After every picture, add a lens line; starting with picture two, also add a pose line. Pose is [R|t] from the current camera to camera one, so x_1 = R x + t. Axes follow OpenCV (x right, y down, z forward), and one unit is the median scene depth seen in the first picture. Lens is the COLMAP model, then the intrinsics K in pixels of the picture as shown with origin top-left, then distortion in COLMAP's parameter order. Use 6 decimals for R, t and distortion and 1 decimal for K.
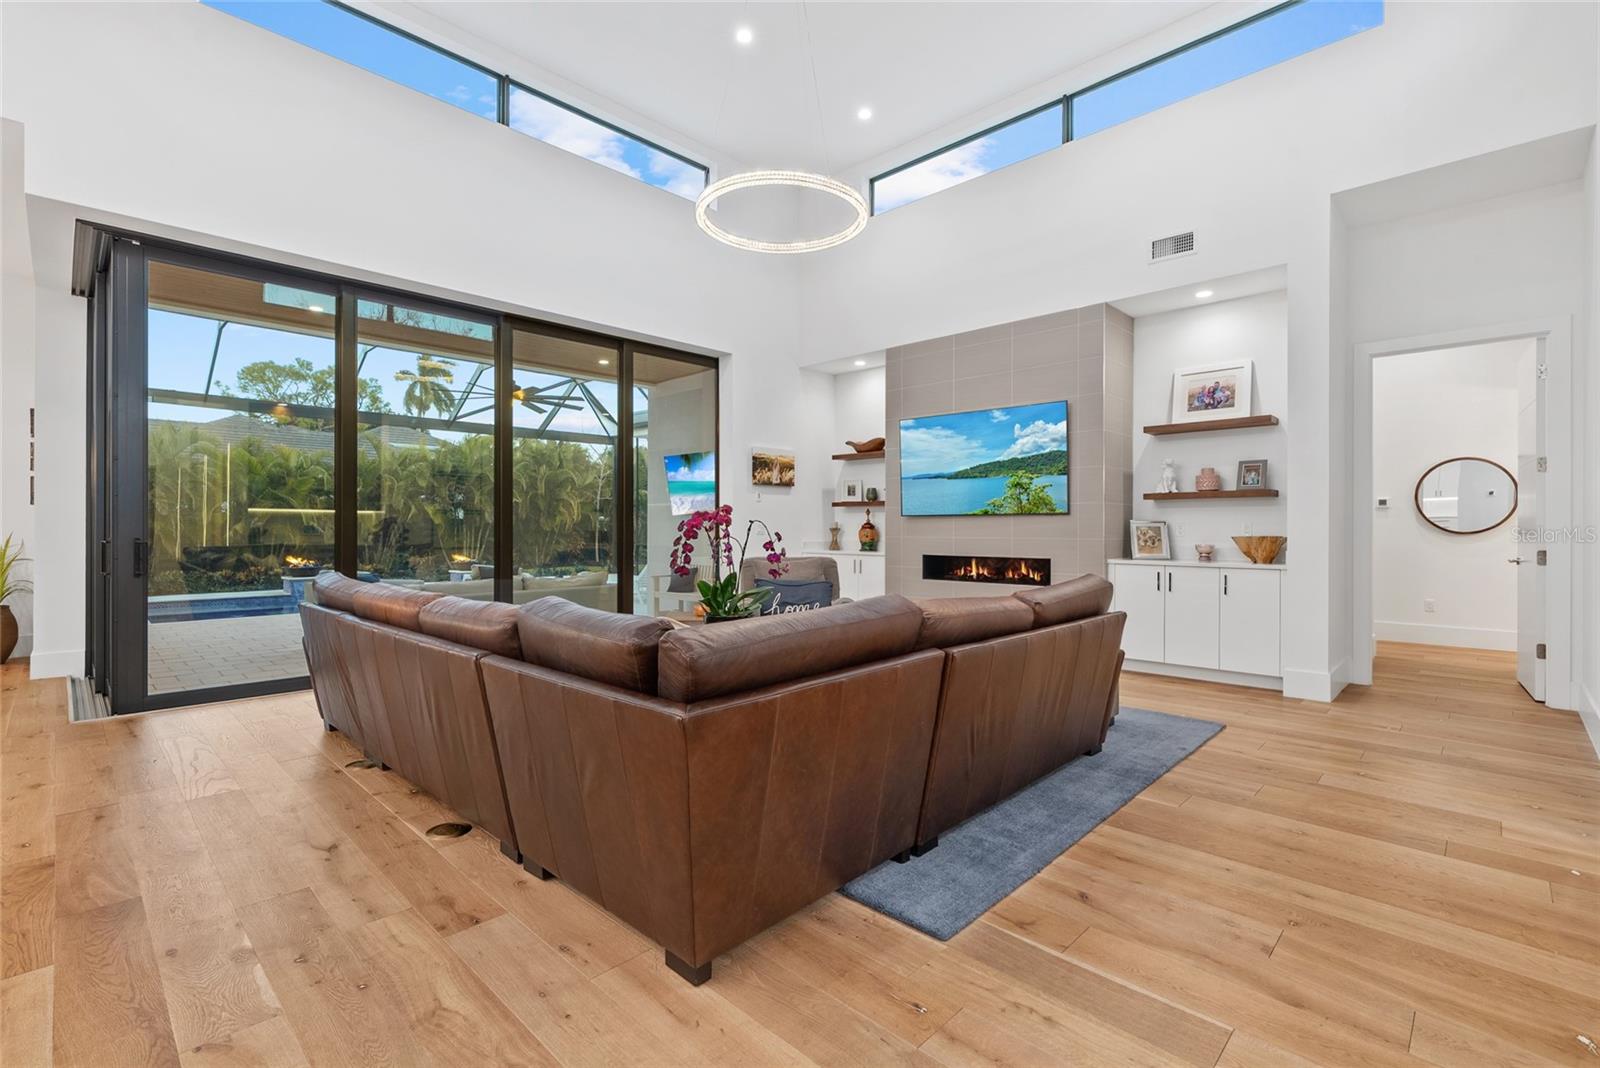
lens RADIAL K [[718.0, 0, 800.8], [0, 718.0, 529.0], [0, 0, 1]] dist [-0.002894, -0.000139]
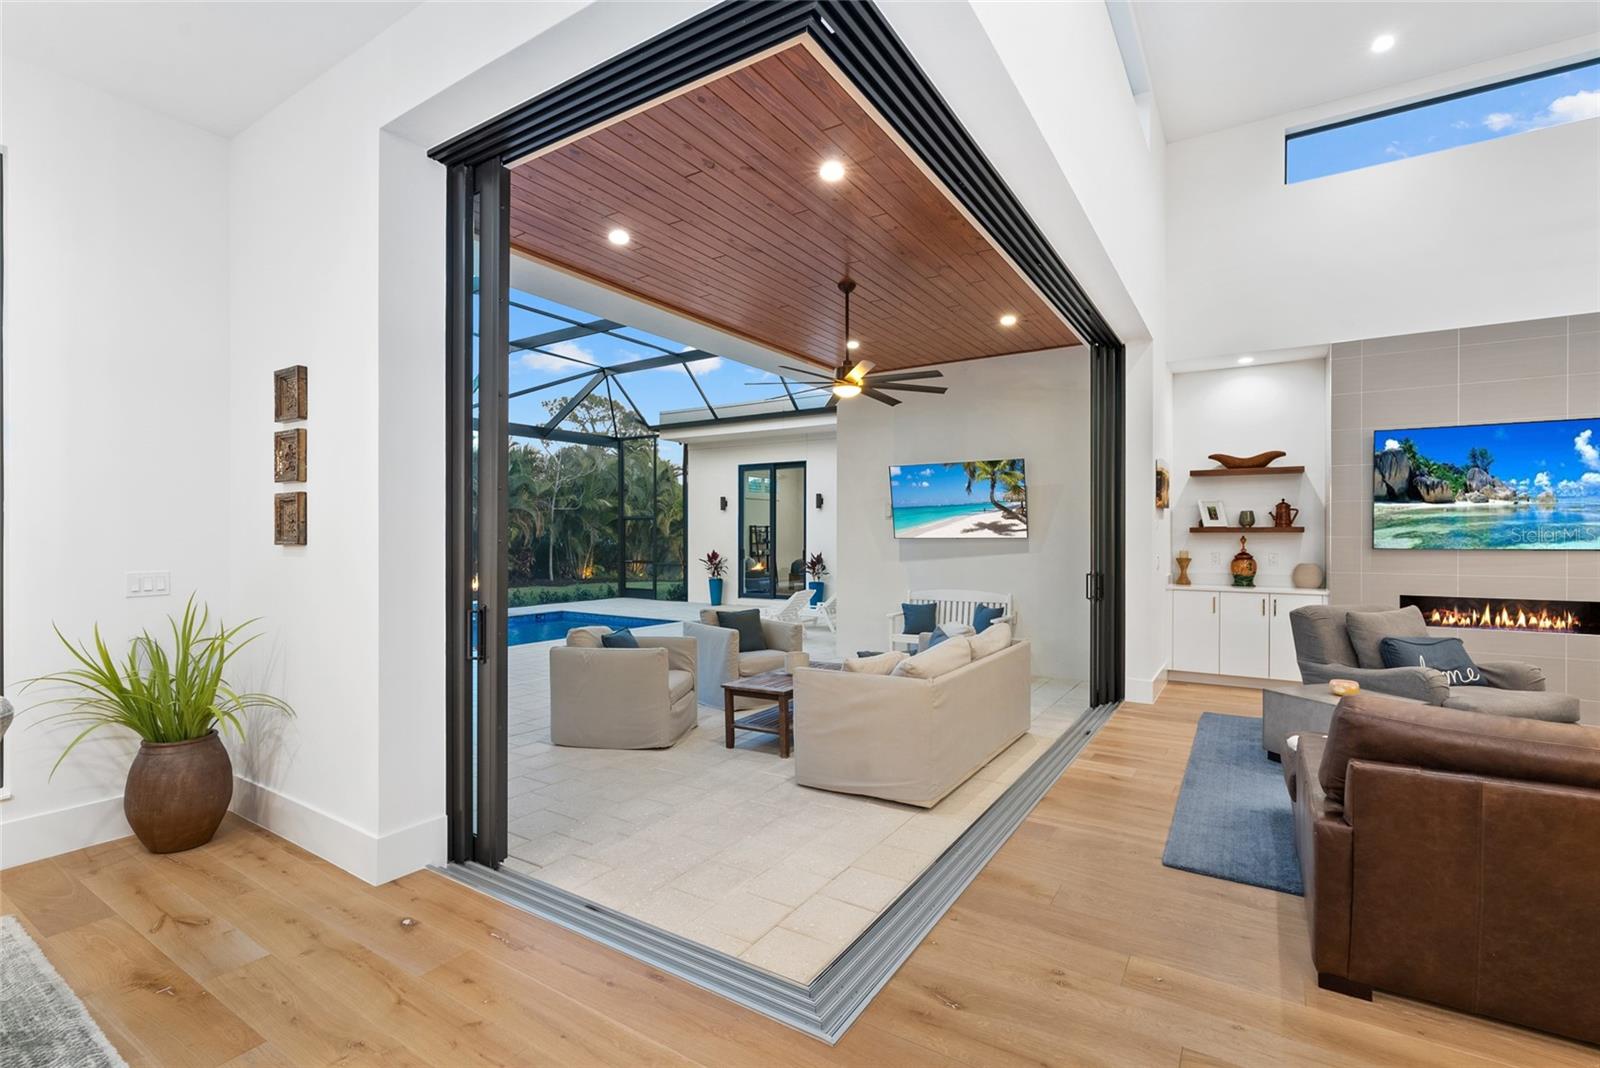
lens RADIAL K [[726.6, 0, 790.8], [0, 726.6, 537.1], [0, 0, 1]] dist [0.001258, 0.000549]
pose [[0.981446, -0.001333, 0.191733, -0.725778], [0.001172, 0.999999, 0.000953, -0.035379], [-0.191734, -0.000711, 0.981447, 0.345852]]
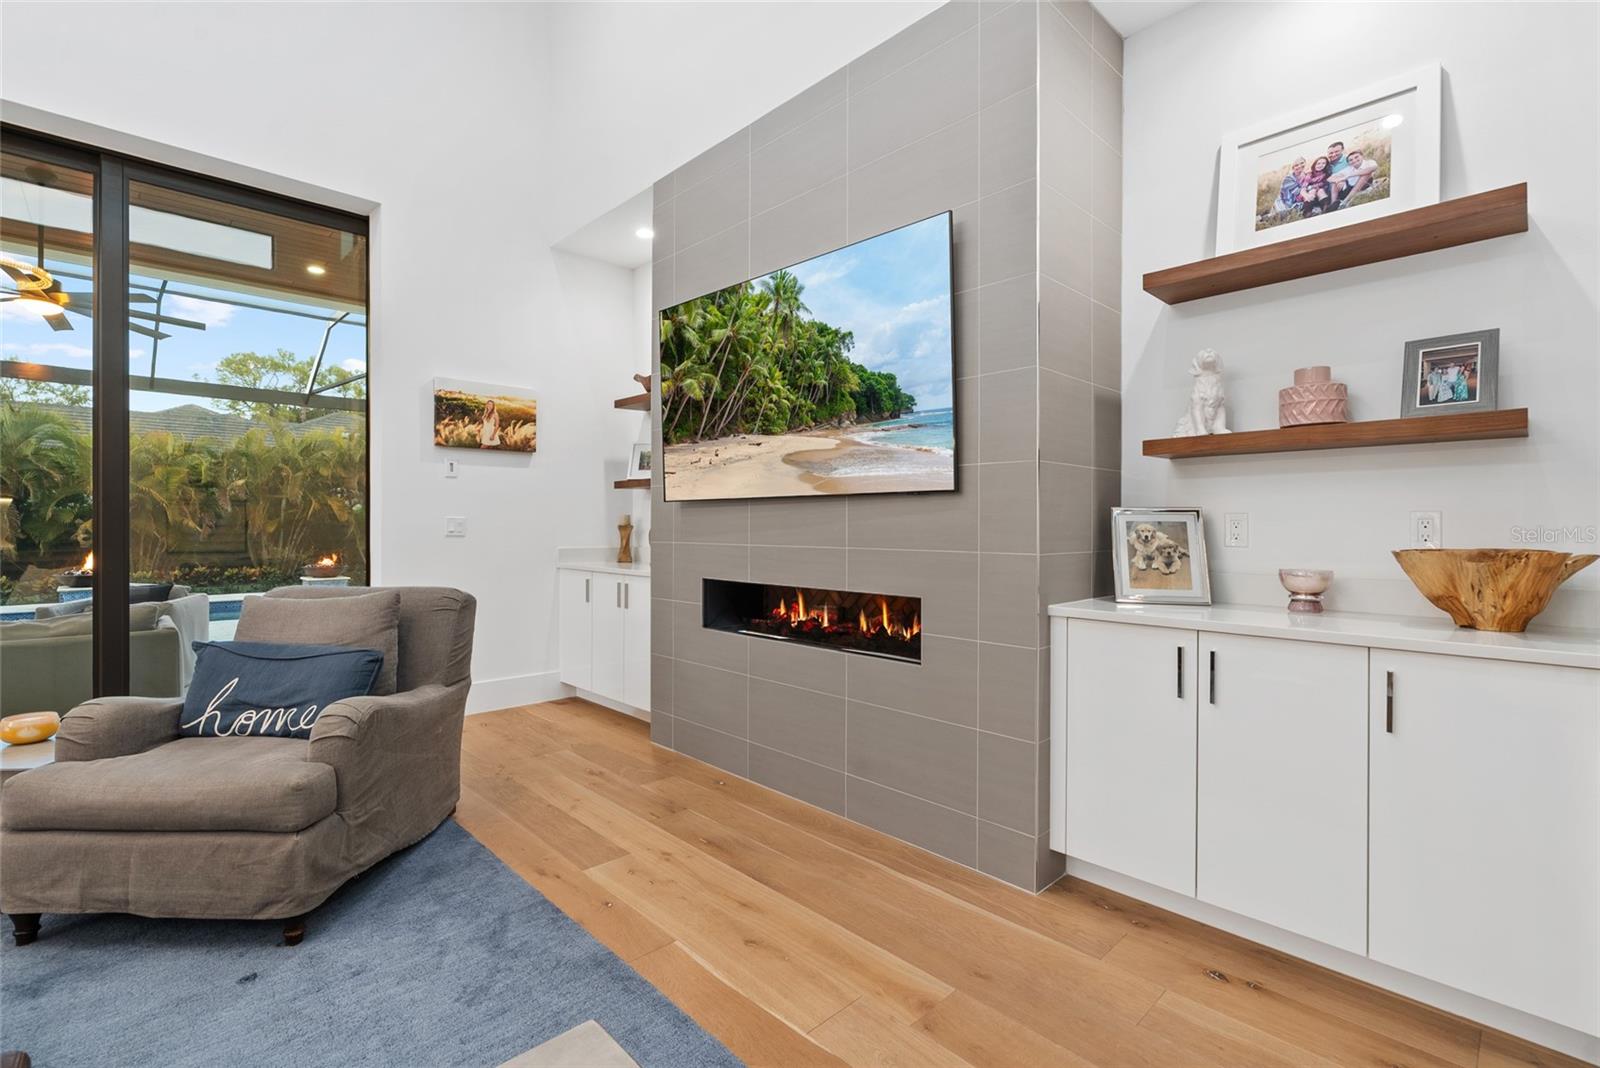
lens RADIAL K [[722.6, 0, 795.6], [0, 722.6, 522.7], [0, 0, 1]] dist [-0.001959, 0.000344]
pose [[0.999339, 0.000657, -0.036347, 0.272961], [-0.000833, 0.999988, -0.004826, -0.000942], [0.036344, 0.004853, 0.999328, 0.539583]]
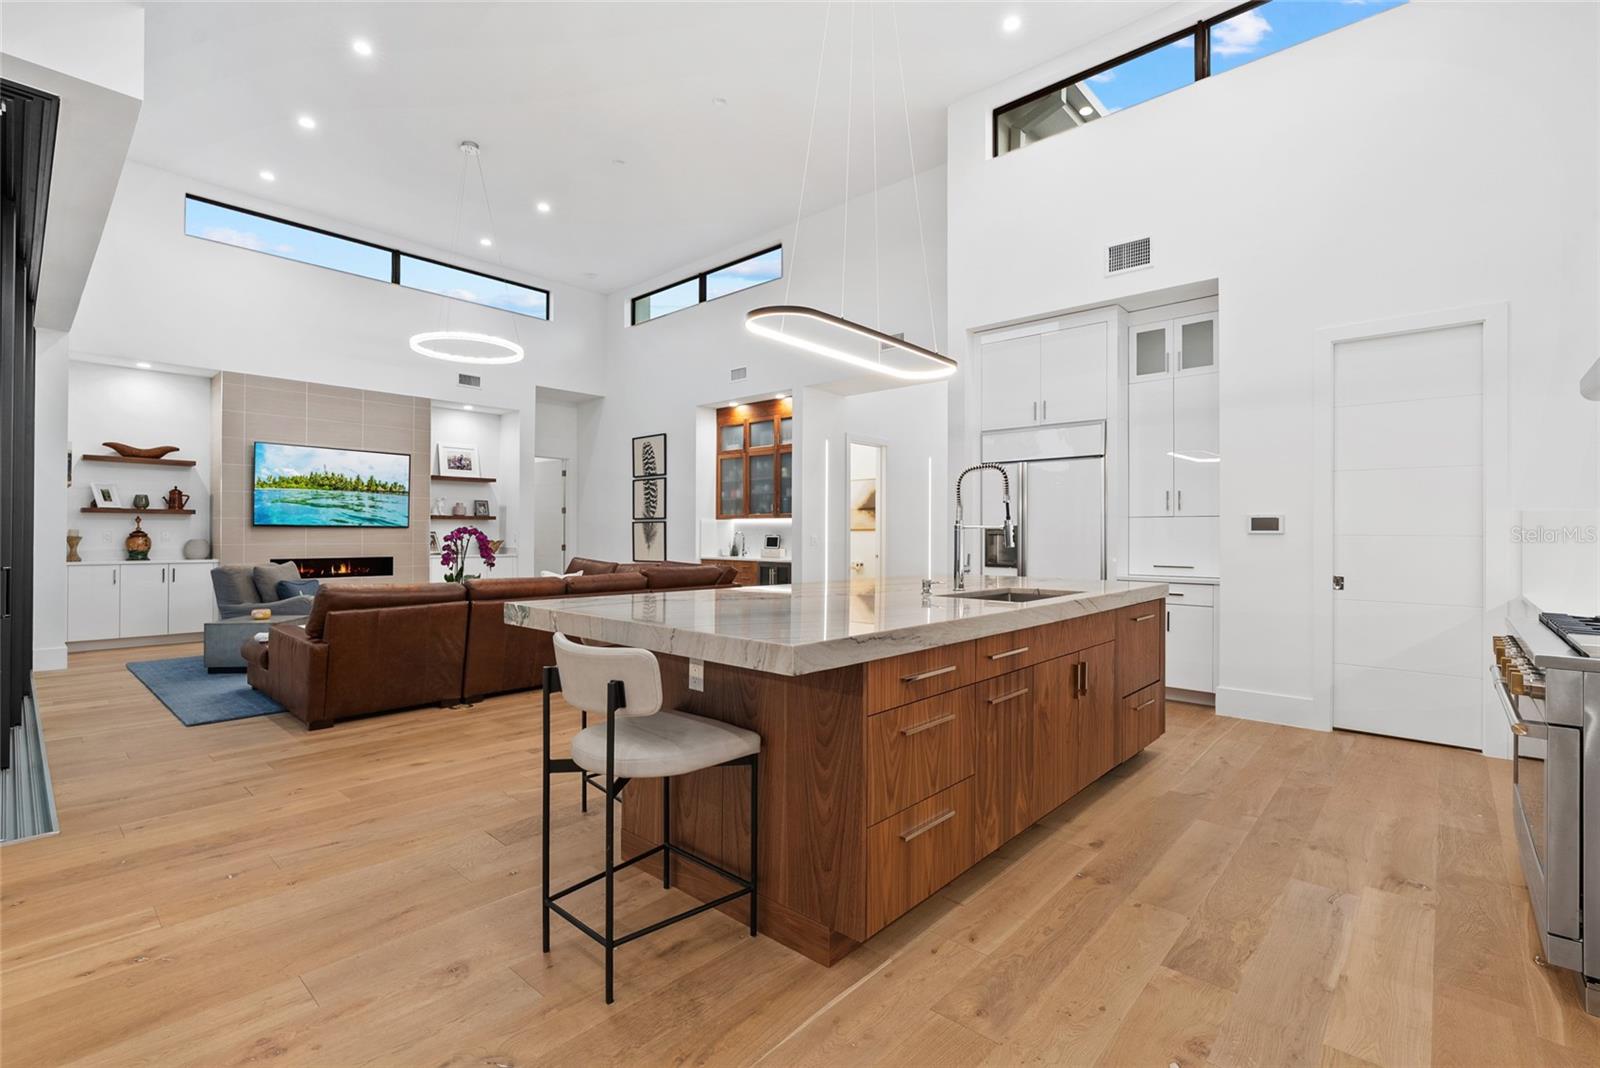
lens RADIAL K [[717.4, 0, 787.5], [0, 717.4, 535.0], [0, 0, 1]] dist [-0.002609, 0.000422]
pose [[-0.024895, -0.003605, 0.999684, -1.098552], [-0.003491, 0.999988, 0.003519, -0.012186], [-0.999684, -0.003402, -0.024907, 0.202678]]
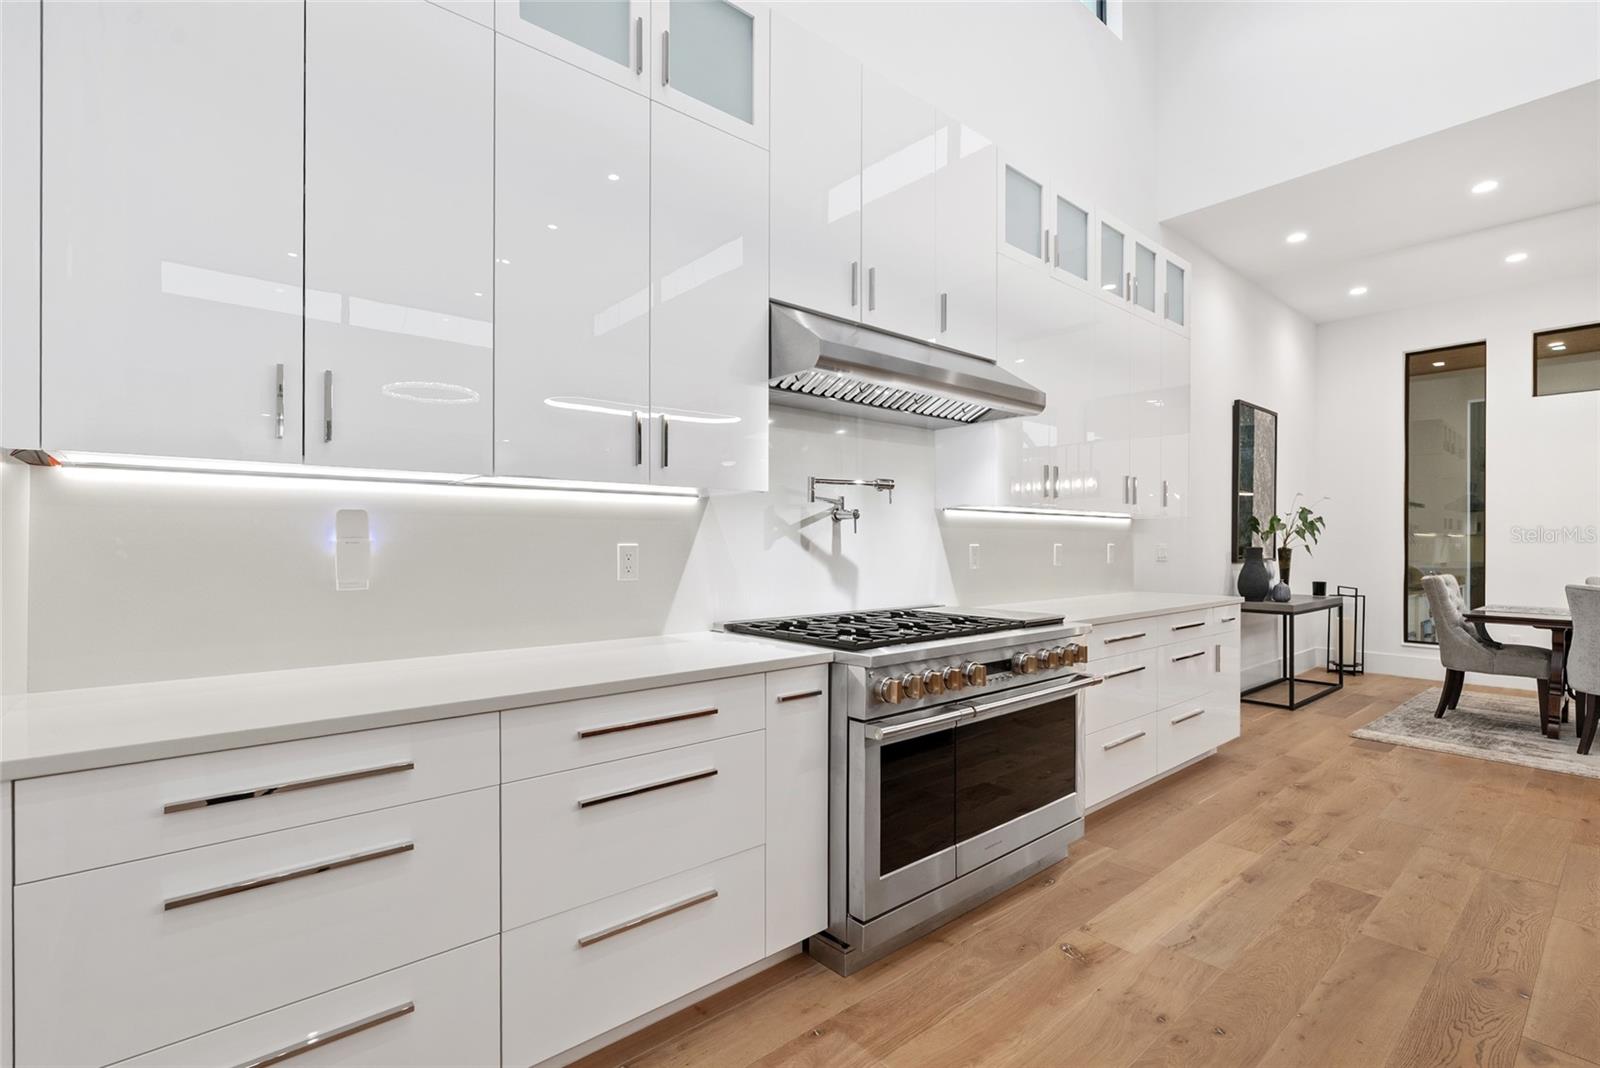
lens RADIAL K [[730.3, 0, 786.0], [0, 730.3, 542.1], [0, 0, 1]] dist [-0.002886, 0.001835]
pose [[-0.099729, -0.001566, -0.995013, -0.384650], [-0.005377, 0.999985, -0.001034, -0.009648], [0.995000, 0.005247, -0.099736, -0.238677]]
